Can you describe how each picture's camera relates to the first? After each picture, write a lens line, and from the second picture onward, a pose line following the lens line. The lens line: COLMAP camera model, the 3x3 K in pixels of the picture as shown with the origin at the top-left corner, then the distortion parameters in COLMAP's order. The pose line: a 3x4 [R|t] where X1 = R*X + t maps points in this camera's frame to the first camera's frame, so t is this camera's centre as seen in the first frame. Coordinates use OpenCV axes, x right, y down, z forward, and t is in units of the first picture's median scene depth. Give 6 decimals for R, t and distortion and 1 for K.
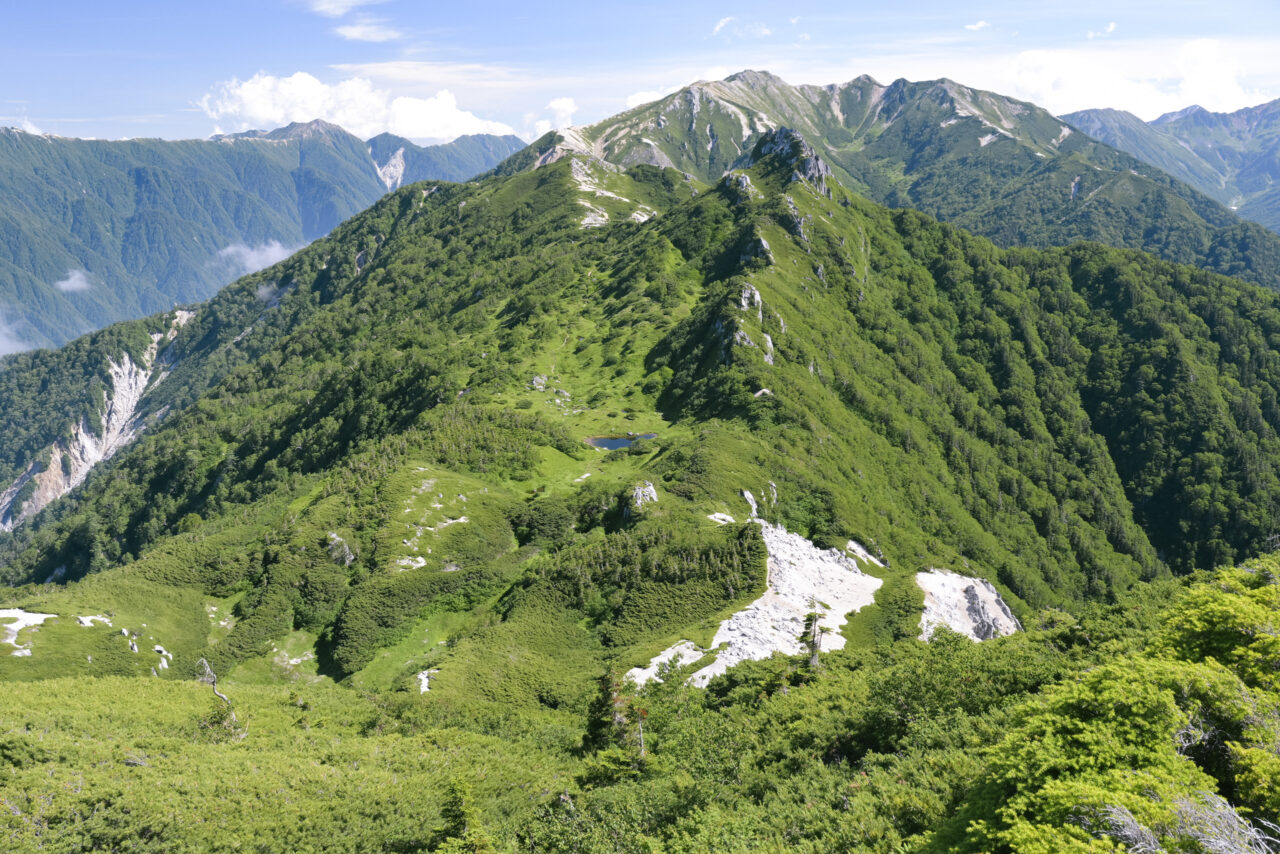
lens RADIAL K [[1059.9, 0, 640.0], [0, 1059.9, 427.0], [0, 0, 1]] dist [0.003590, -0.000829]
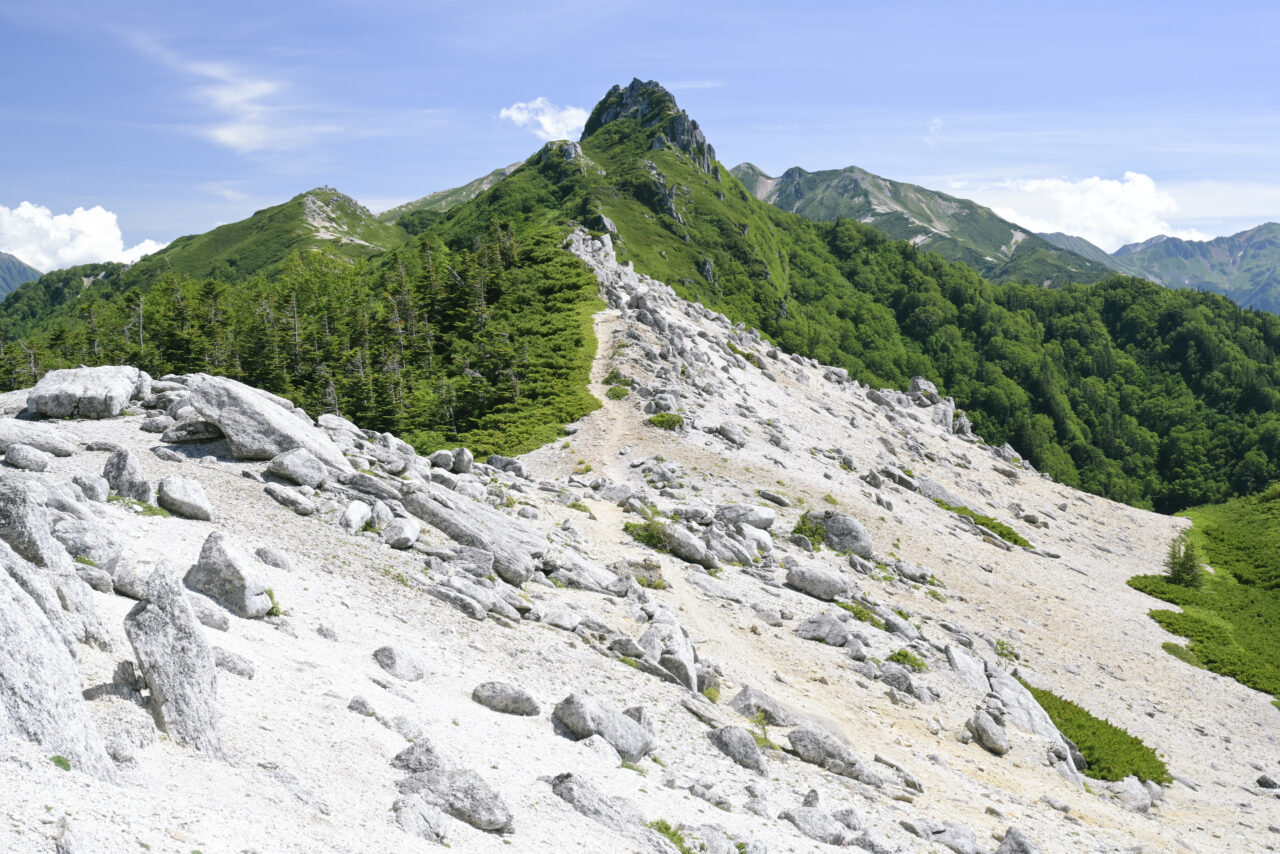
lens RADIAL K [[1471.6, 0, 640.0], [0, 1471.6, 427.0], [0, 0, 1]] dist [0.003104, 0.028622]
pose [[0.991435, -0.006555, 0.130438, 0.008389], [0.028256, 0.985852, -0.165222, 0.015496], [-0.127509, 0.167492, 0.977593, 0.067394]]
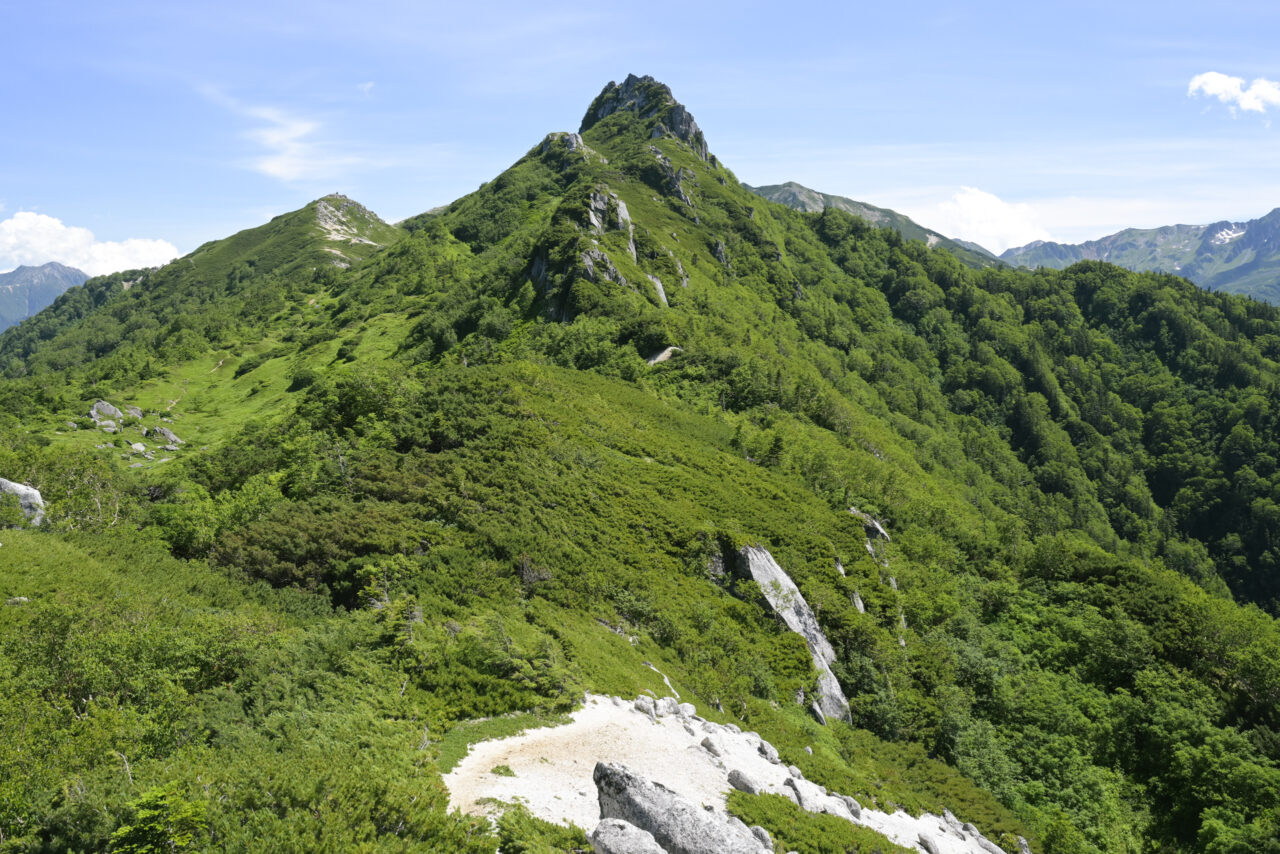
lens RADIAL K [[1218.1, 0, 626.8], [0, 1218.1, 421.0], [0, 0, 1]] dist [0.003590, 0.005637]
pose [[0.988941, -0.022982, 0.146521, 0.007025], [0.045503, 0.987291, -0.152268, 0.008465], [-0.141160, 0.157251, 0.977418, 0.103472]]
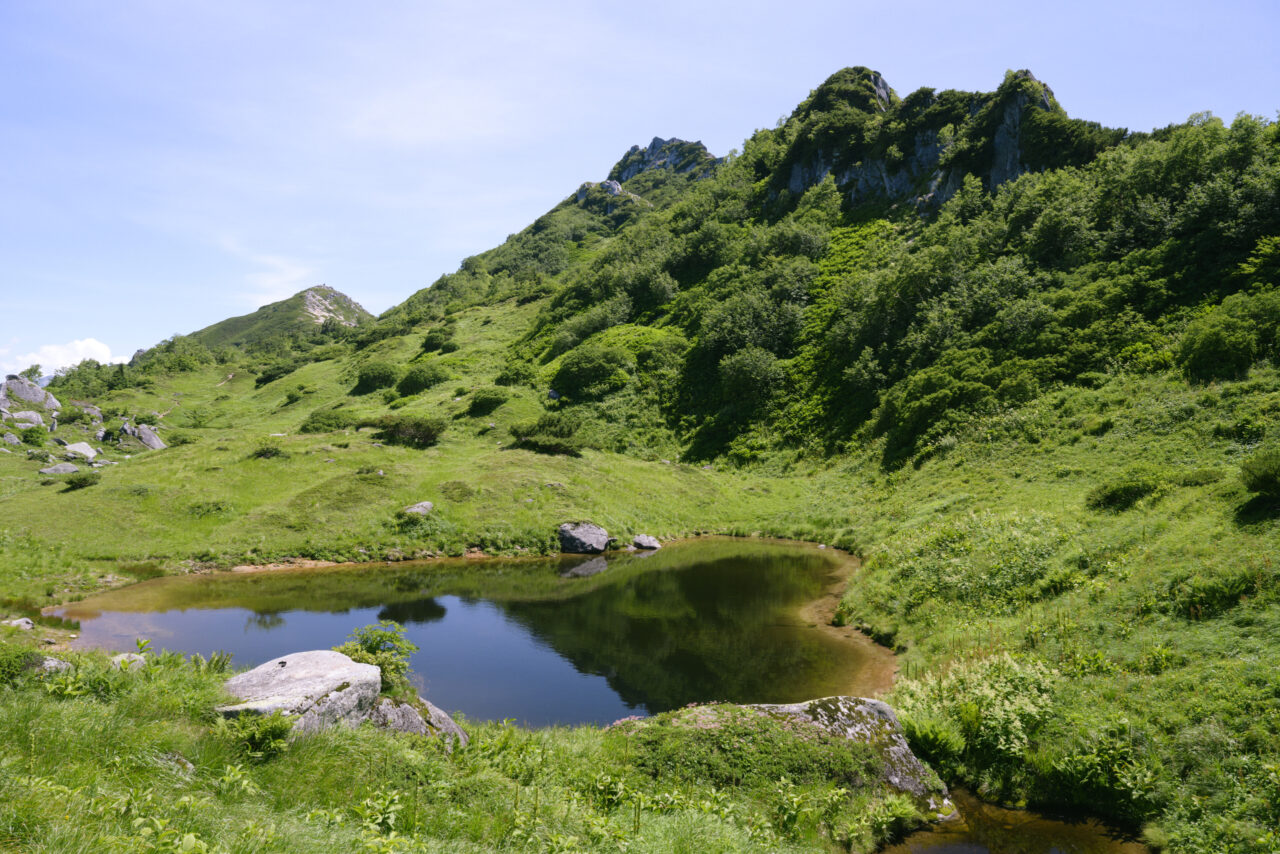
lens RADIAL K [[983.4, 0, 623.7], [0, 983.4, 426.9], [0, 0, 1]] dist [0.006491, 0.002487]
pose [[0.972115, 0.004326, 0.234466, -0.005088], [0.052208, 0.970745, -0.234367, 0.003223], [-0.228620, 0.240073, 0.943450, 0.159363]]
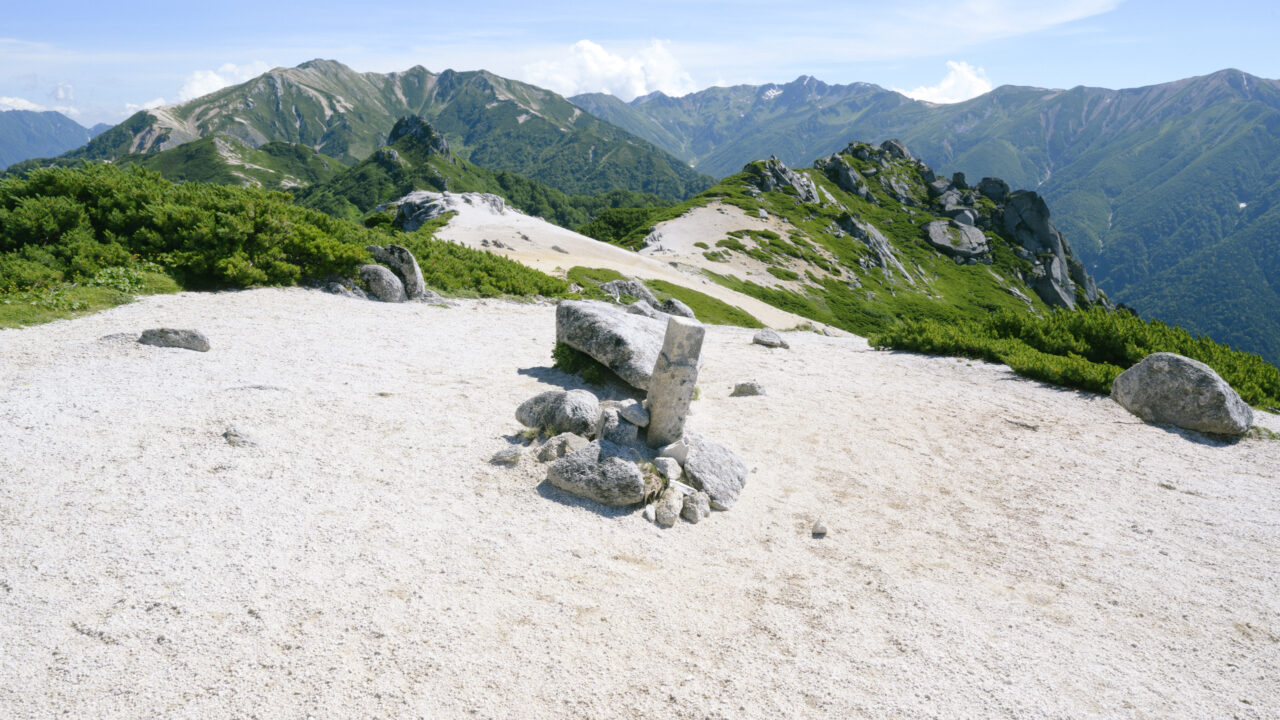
lens RADIAL K [[893.7, 0, 650.6], [0, 893.7, 357.9], [0, 0, 1]] dist [0.003860, 0.001624]
pose [[0.896816, -0.116498, 0.426790, -0.039133], [0.116541, 0.992842, 0.026123, 0.012697], [-0.426779, 0.026311, 0.903973, -0.059768]]
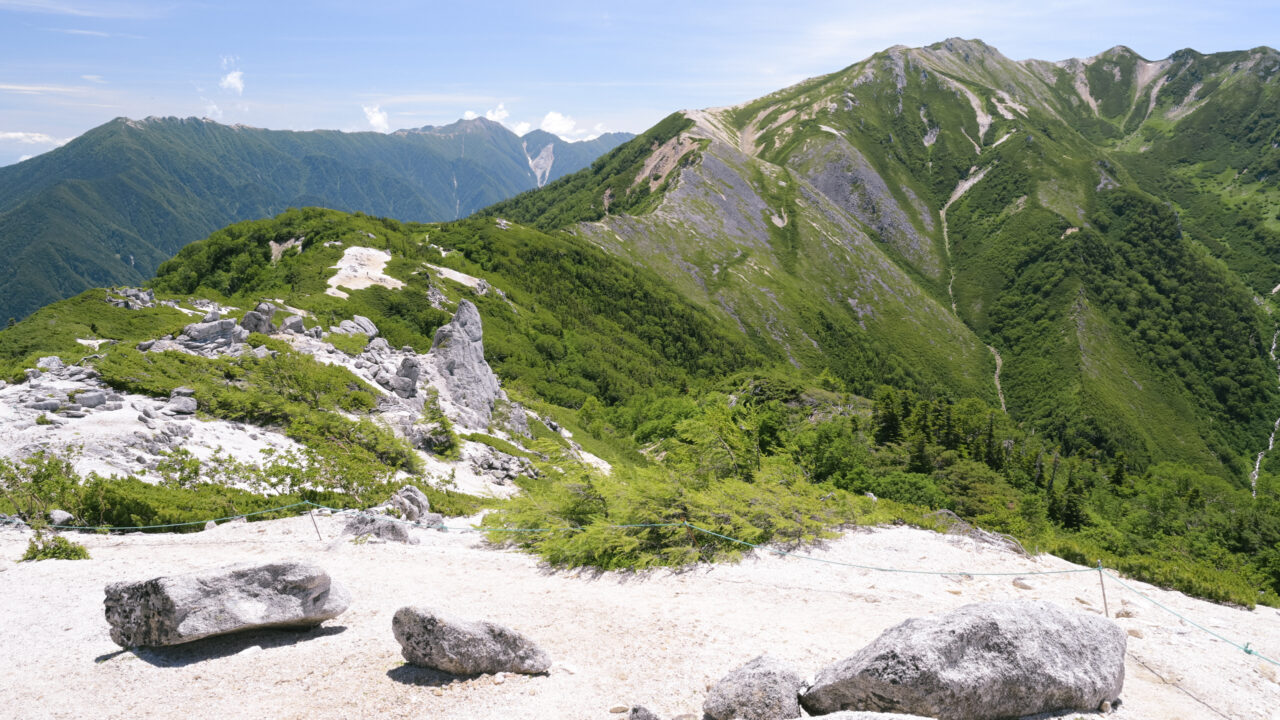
lens RADIAL K [[893.7, 0, 650.6], [0, 893.7, 357.9], [0, 0, 1]] dist [0.003860, 0.001624]
pose [[0.993044, 0.044121, -0.109164, -0.035122], [-0.046800, 0.998660, -0.022097, -0.125251], [0.108043, 0.027052, 0.993778, 0.494080]]
